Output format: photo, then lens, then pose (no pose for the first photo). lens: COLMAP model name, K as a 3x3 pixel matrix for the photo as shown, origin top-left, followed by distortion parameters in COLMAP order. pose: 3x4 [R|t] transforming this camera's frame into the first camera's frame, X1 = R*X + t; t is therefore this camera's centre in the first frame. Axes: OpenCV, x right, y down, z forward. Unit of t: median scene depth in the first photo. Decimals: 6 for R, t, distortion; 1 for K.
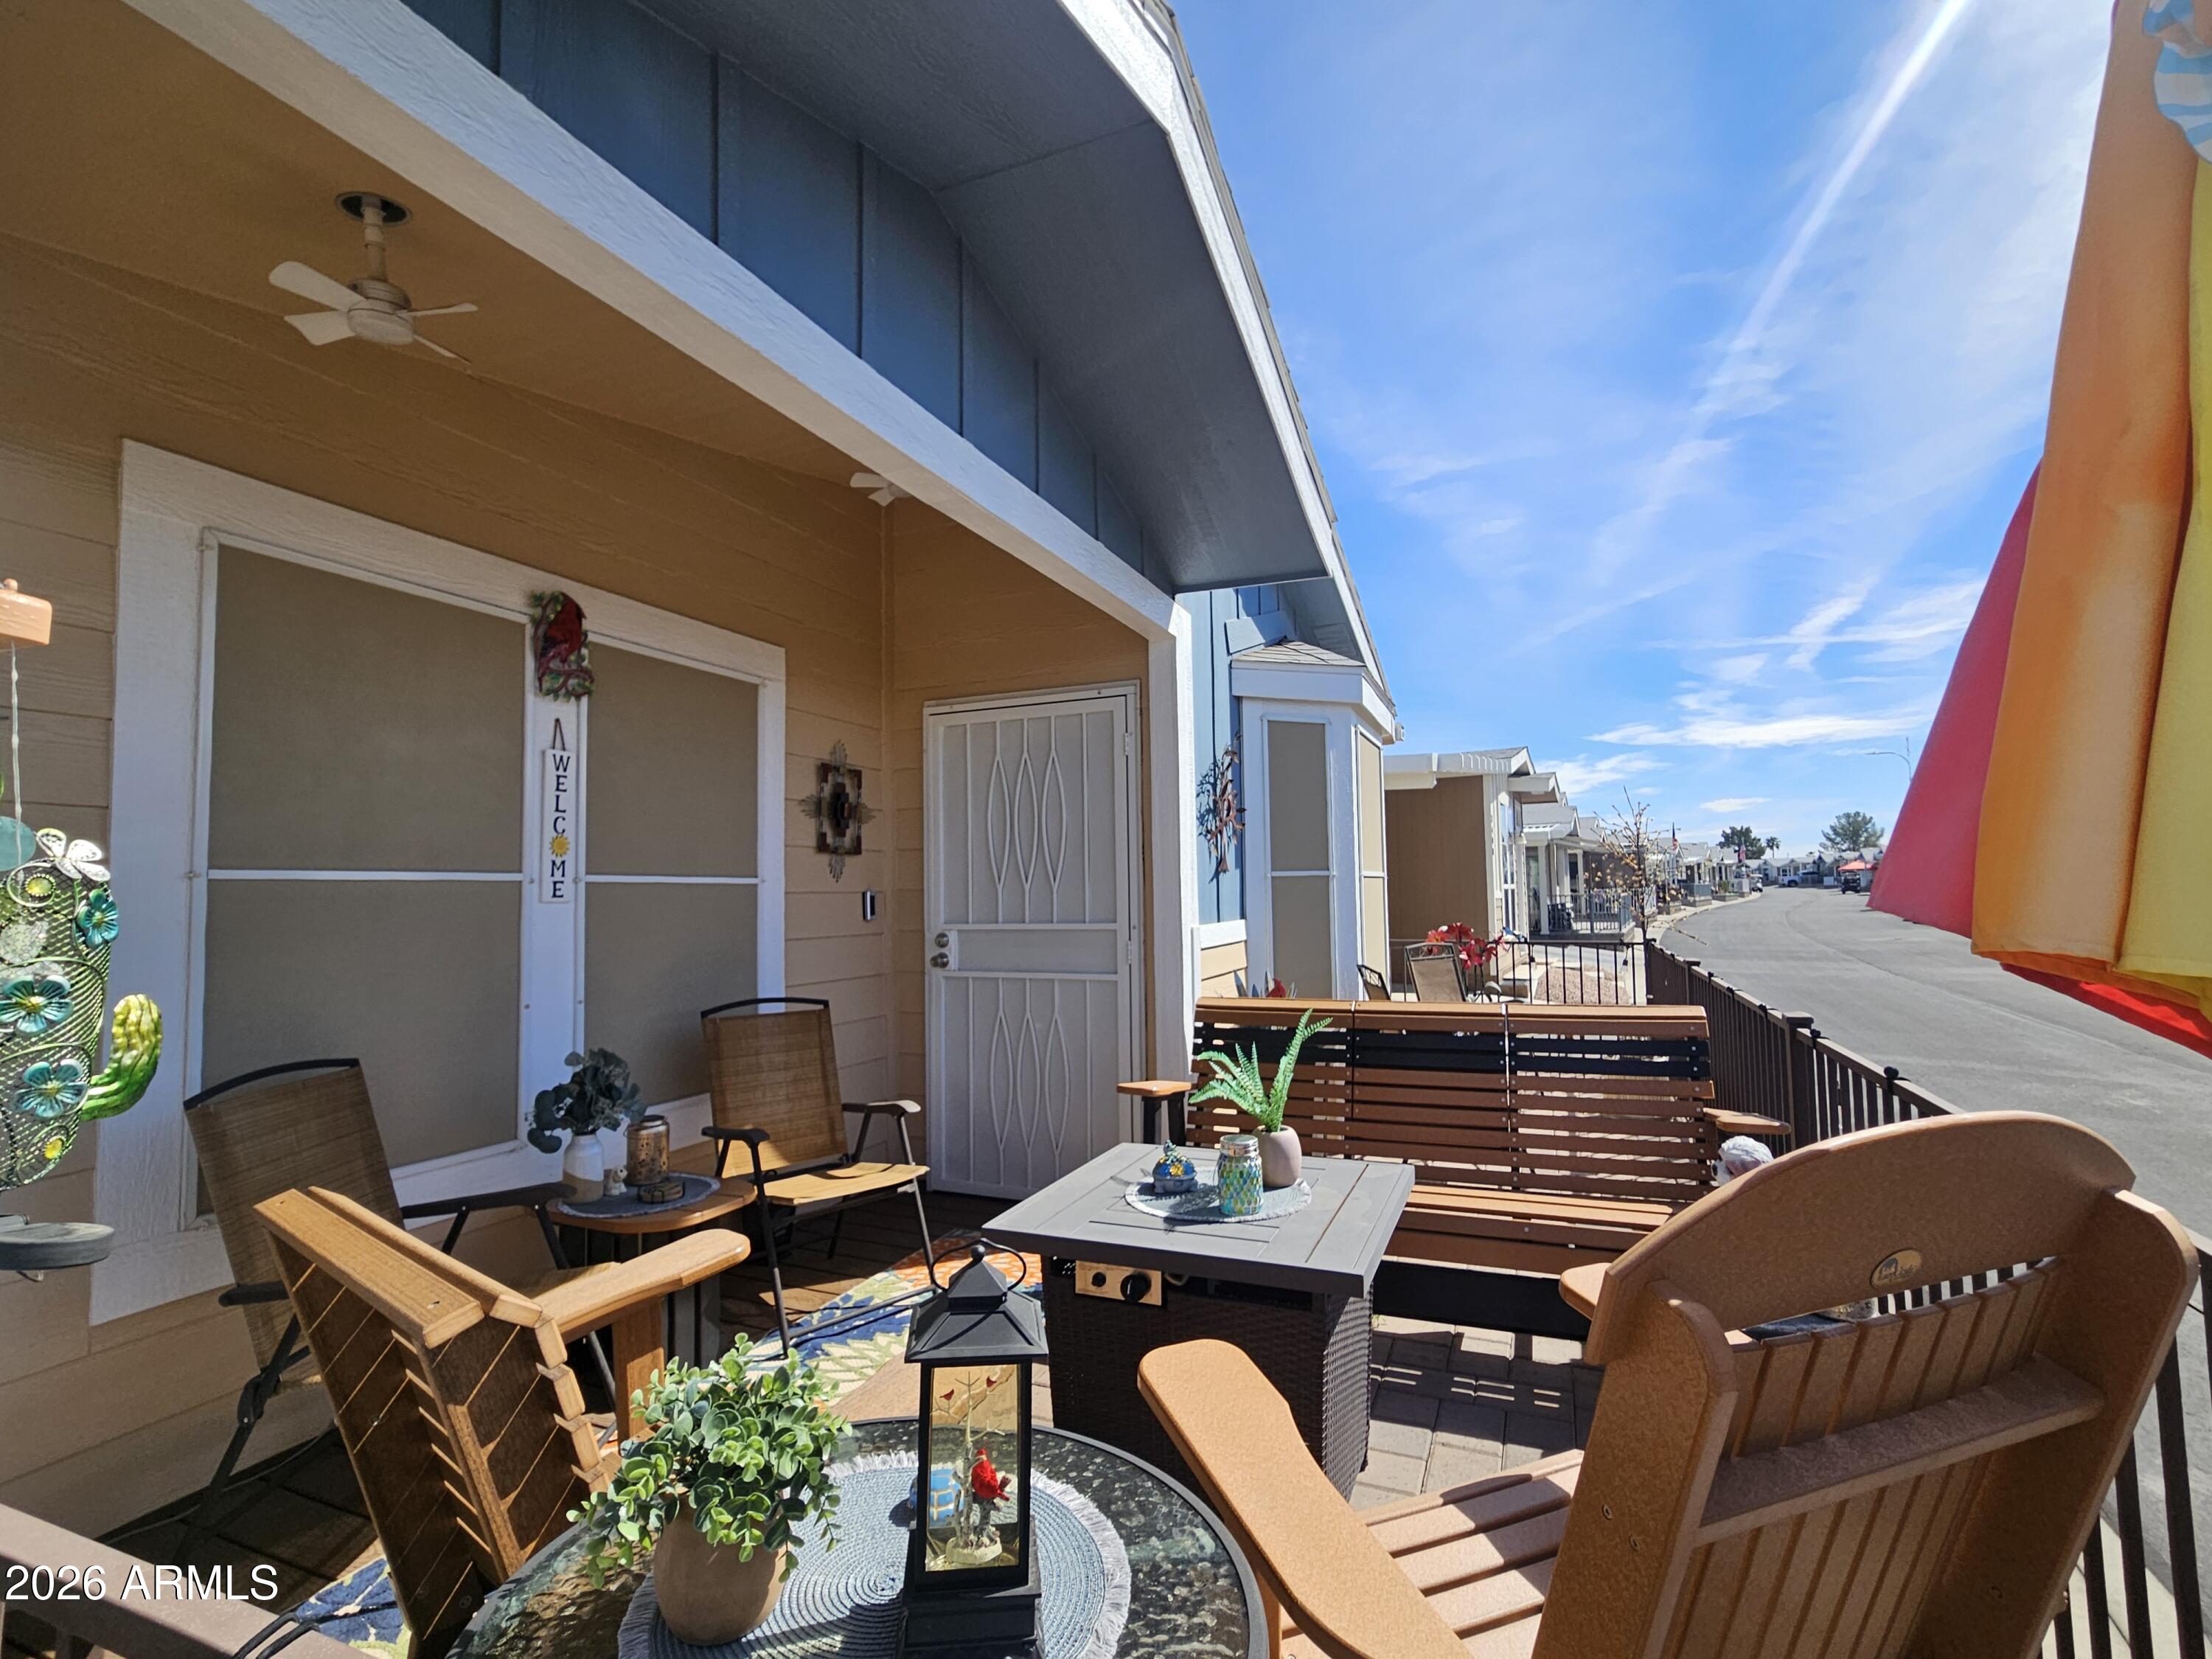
lens RADIAL K [[1027.7, 0, 1084.7], [0, 1027.7, 846.1], [0, 0, 1]] dist [-0.003068, -0.000286]
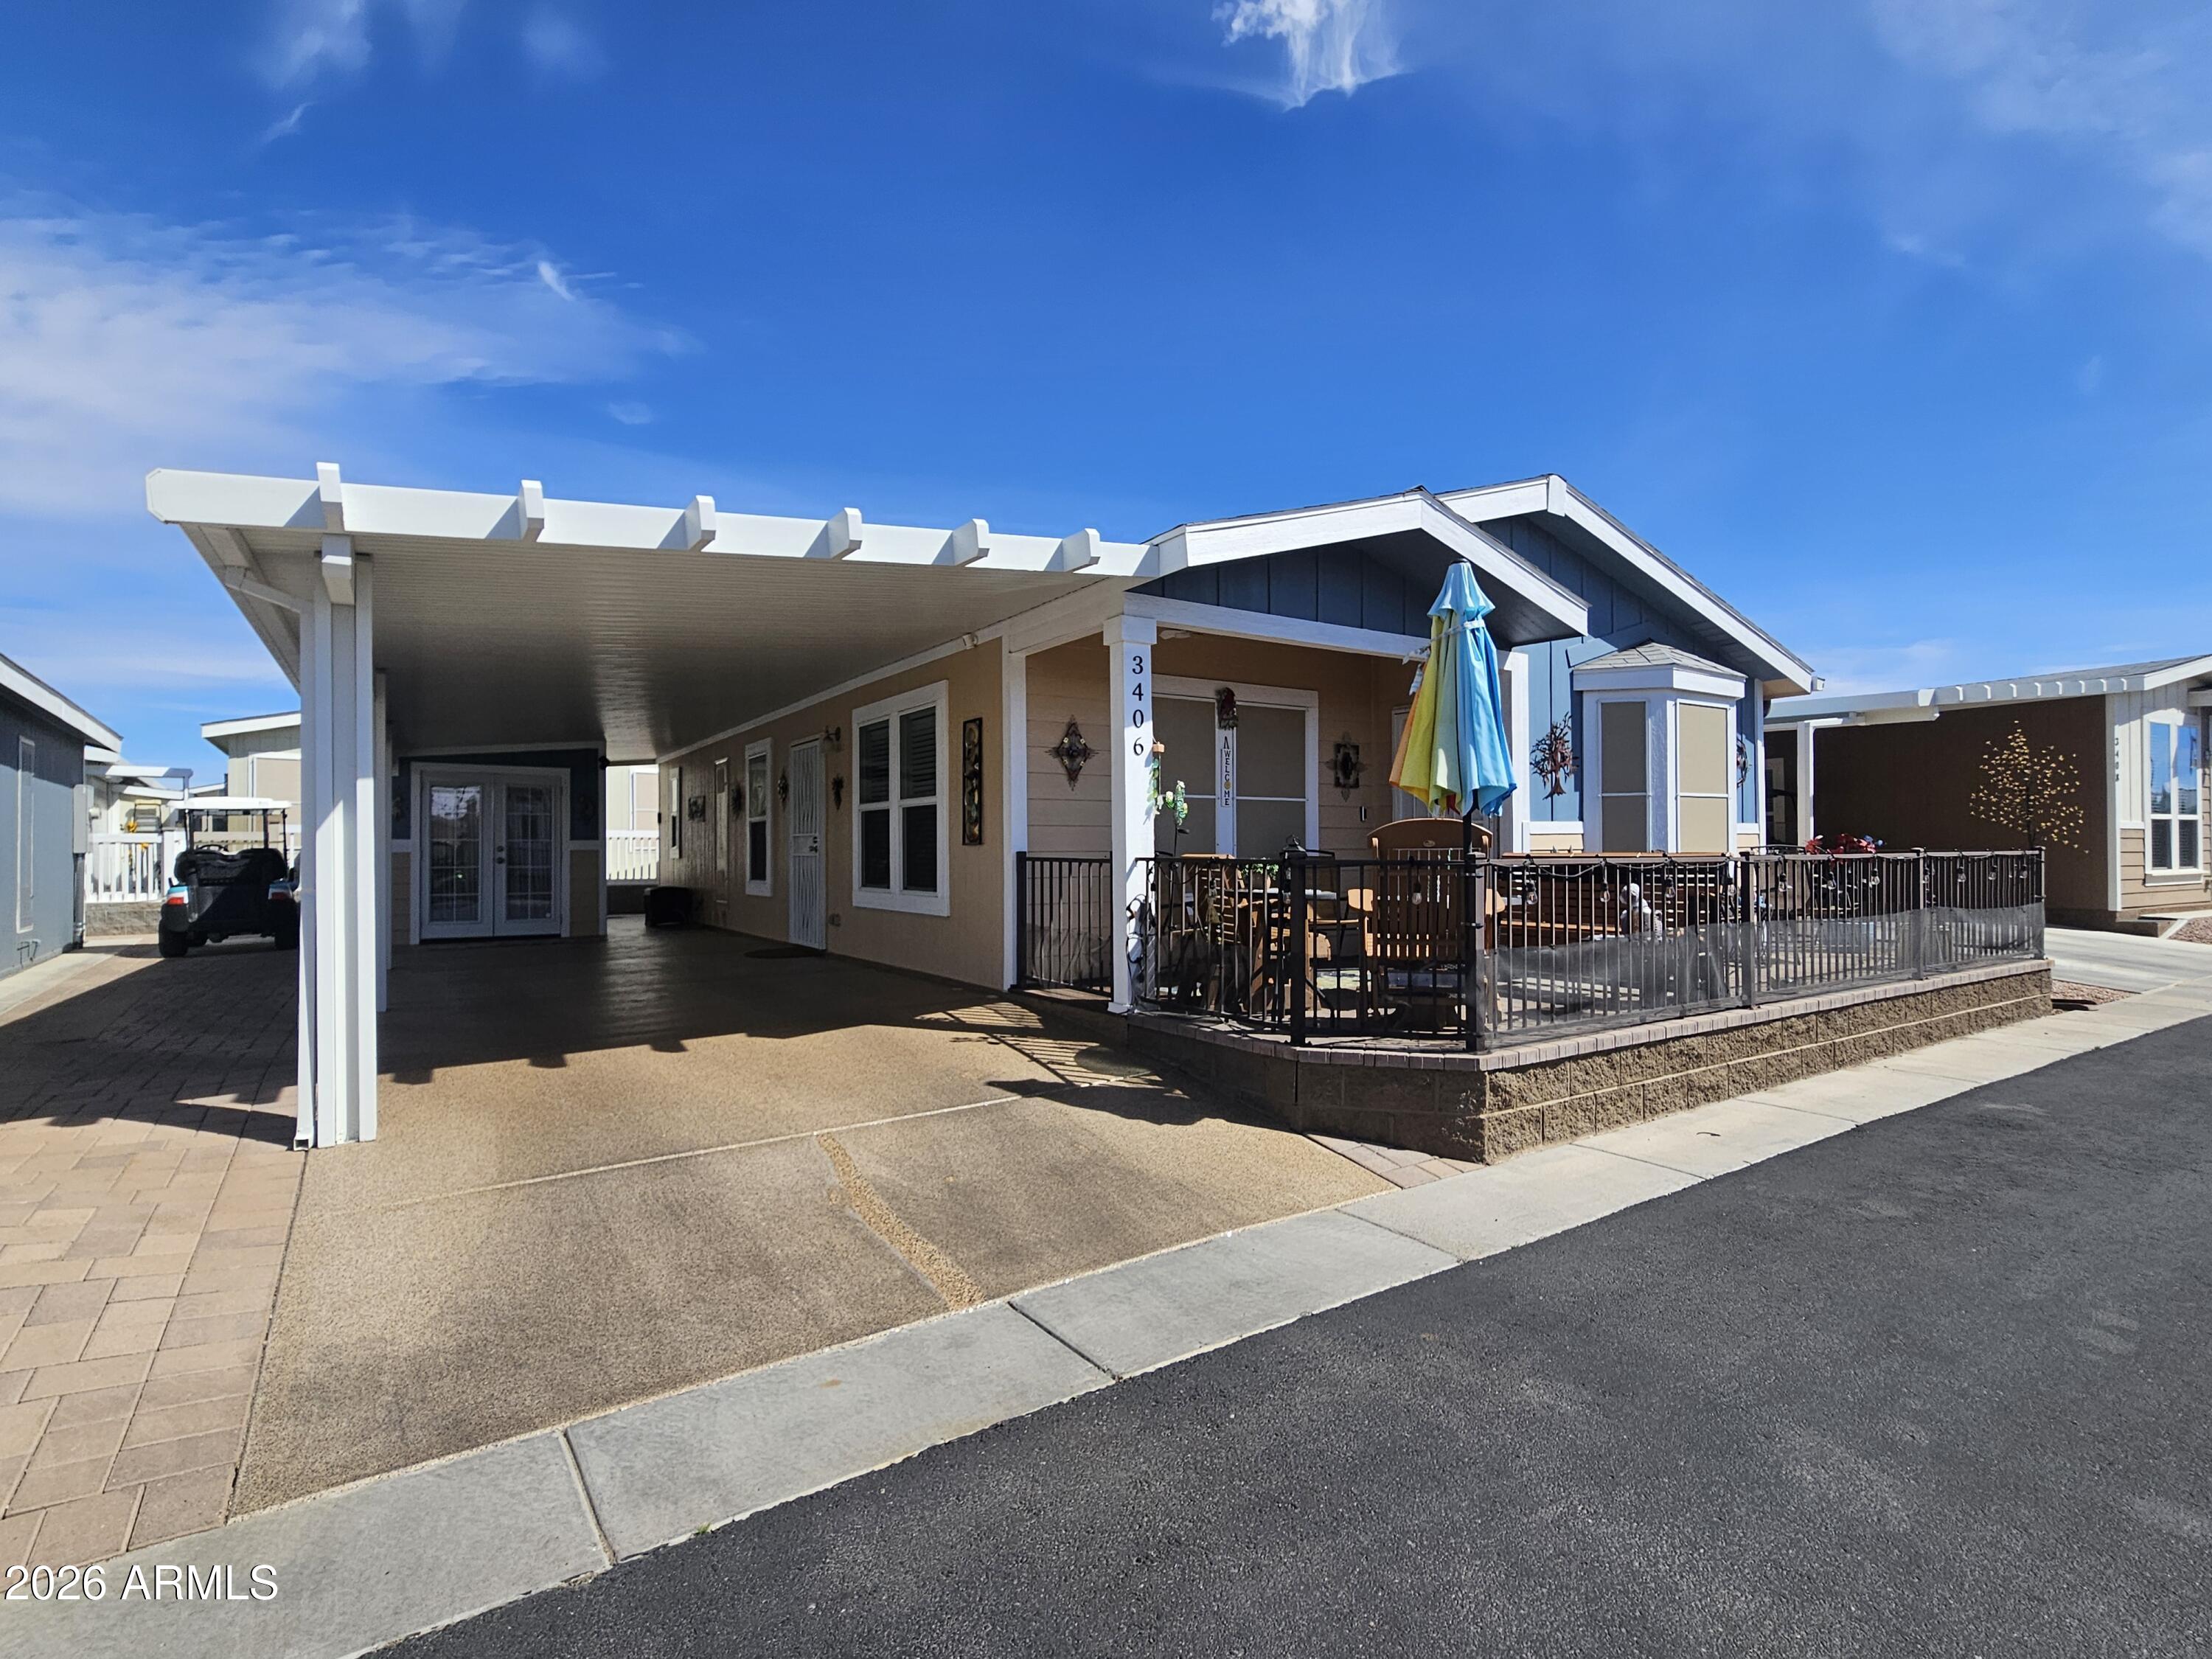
lens RADIAL K [[1027.7, 0, 1084.7], [0, 1027.7, 846.1], [0, 0, 1]] dist [-0.003068, -0.000286]
pose [[0.838701, 0.010429, -0.544493, 0.433175], [0.018969, 0.998650, 0.048347, 0.015085], [0.544262, -0.050877, 0.837371, -0.991083]]
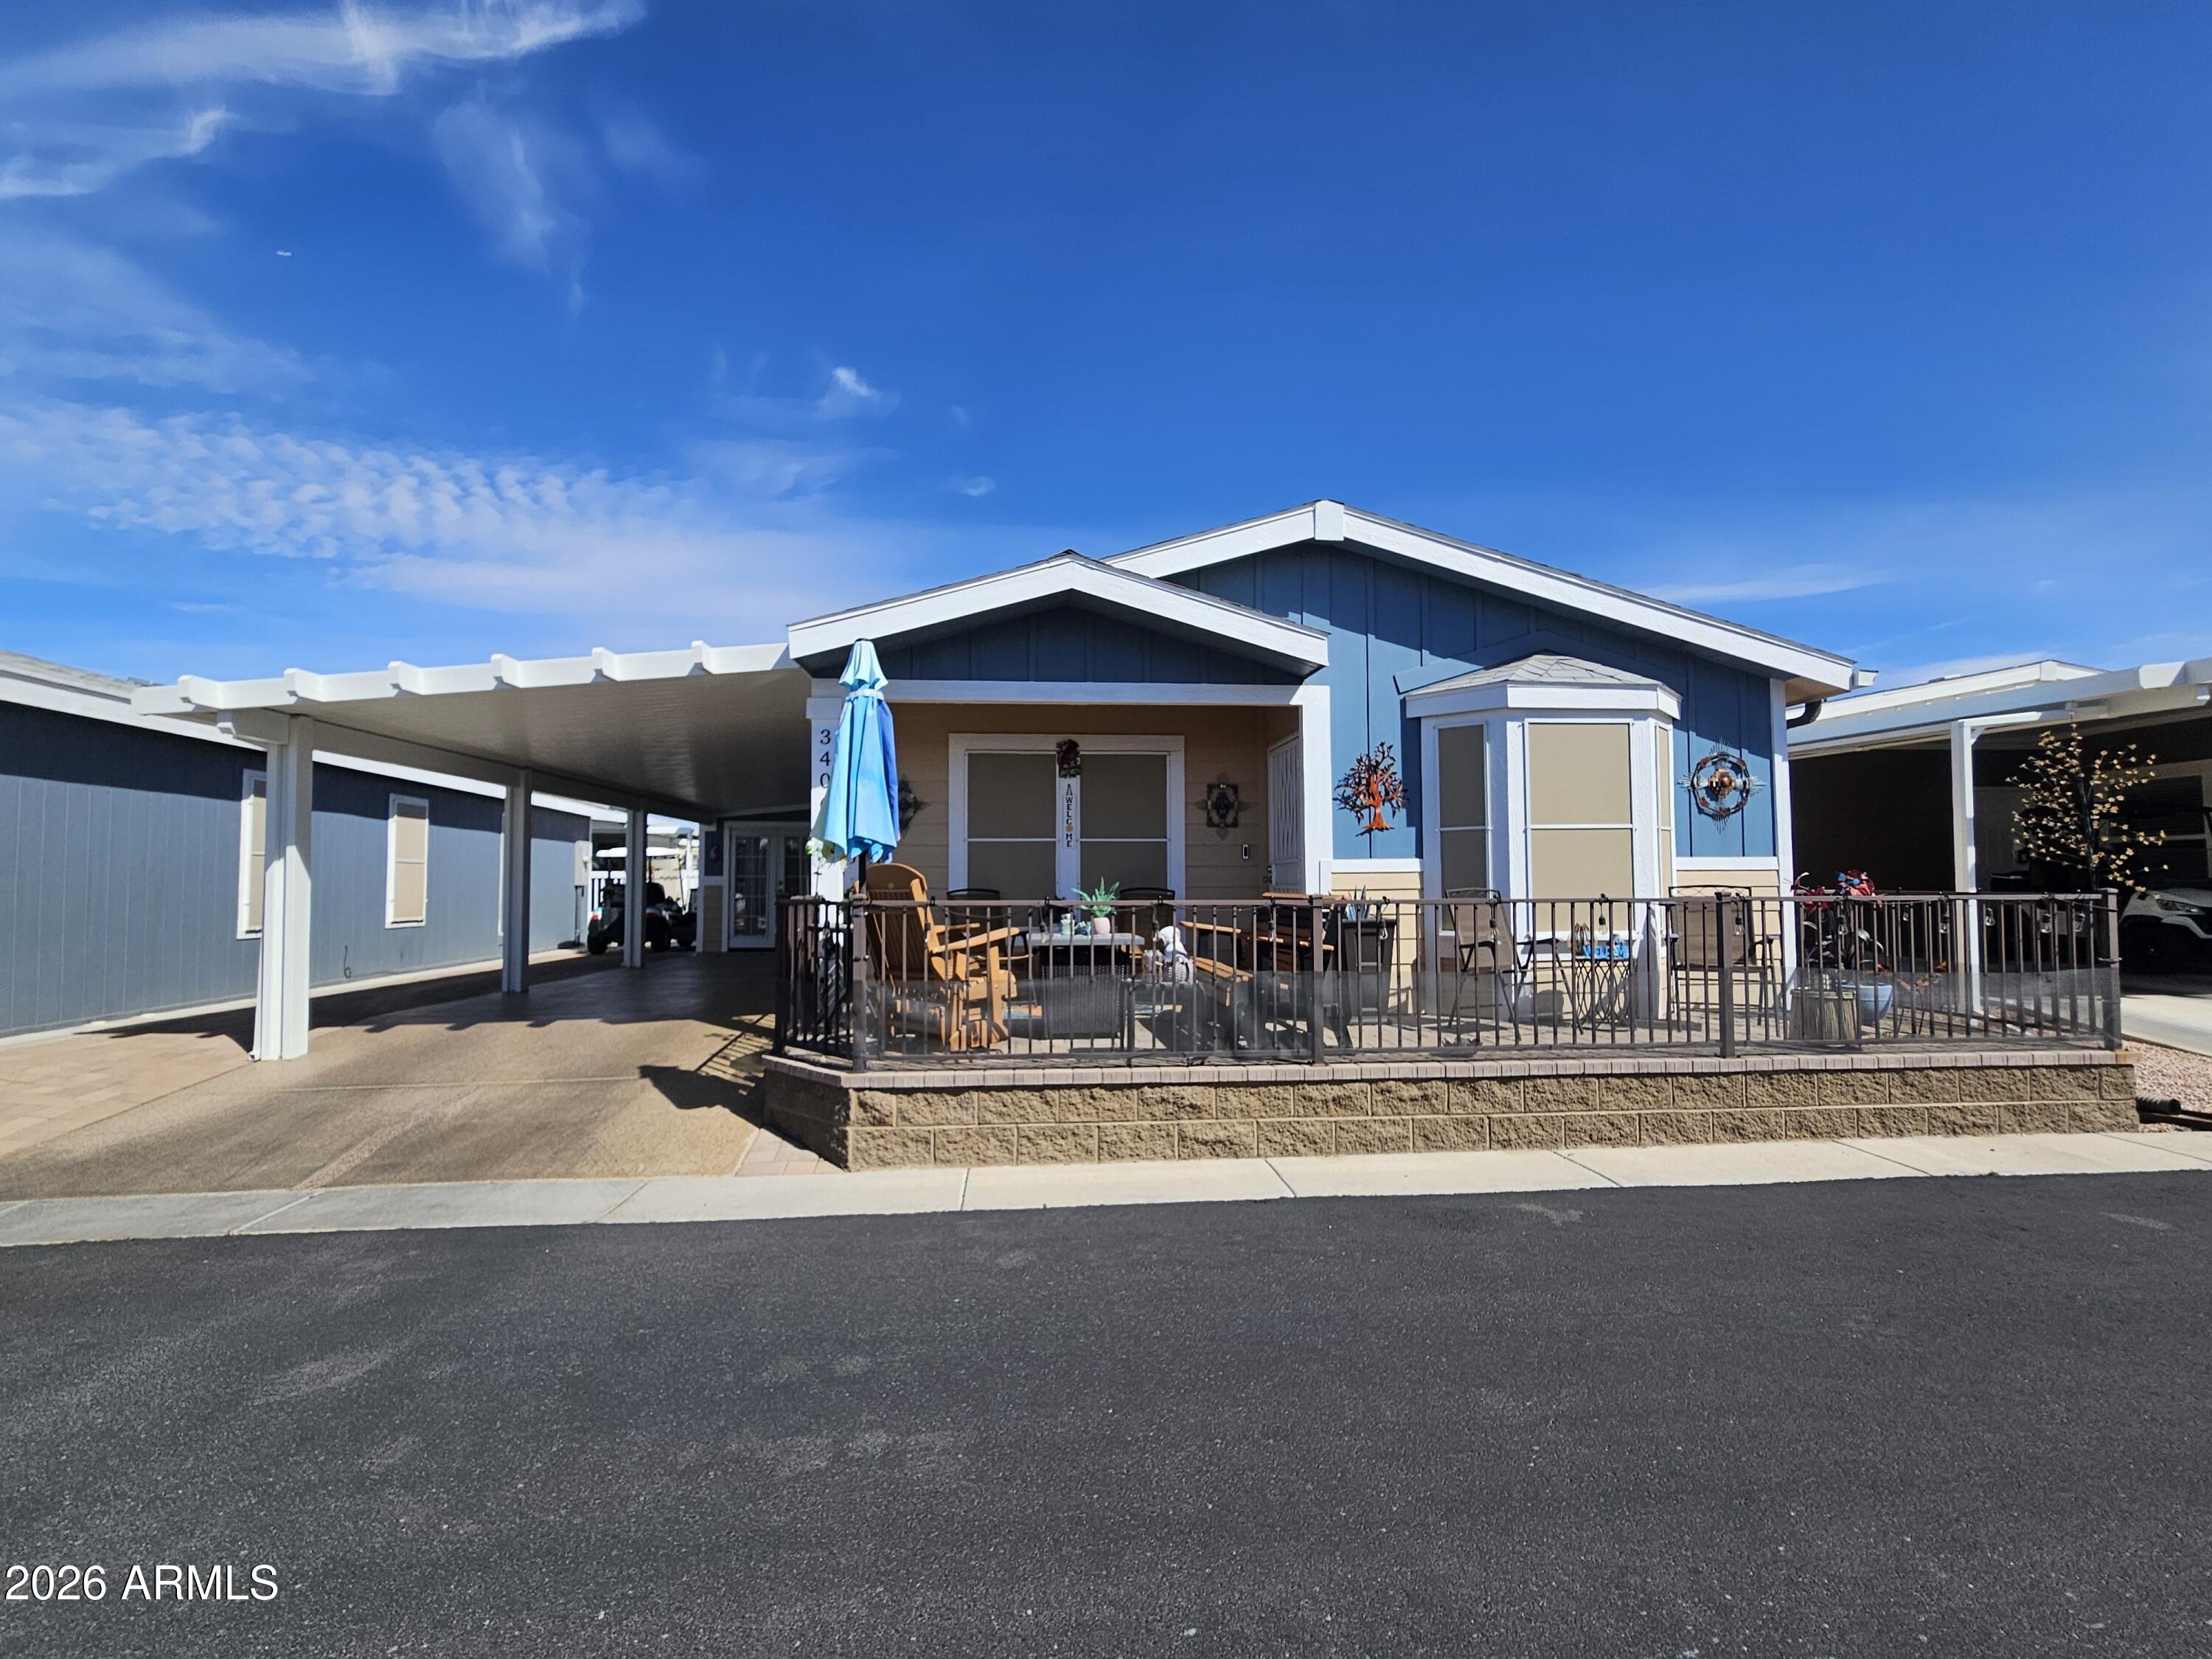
lens RADIAL K [[979.2, 0, 1102.3], [0, 979.2, 842.7], [0, 0, 1]] dist [0.001179, 0.000118]
pose [[0.491432, -0.021051, -0.870661, 1.348199], [0.038245, 0.999265, -0.002574, 0.034963], [0.870076, -0.032033, 0.491876, -0.186818]]
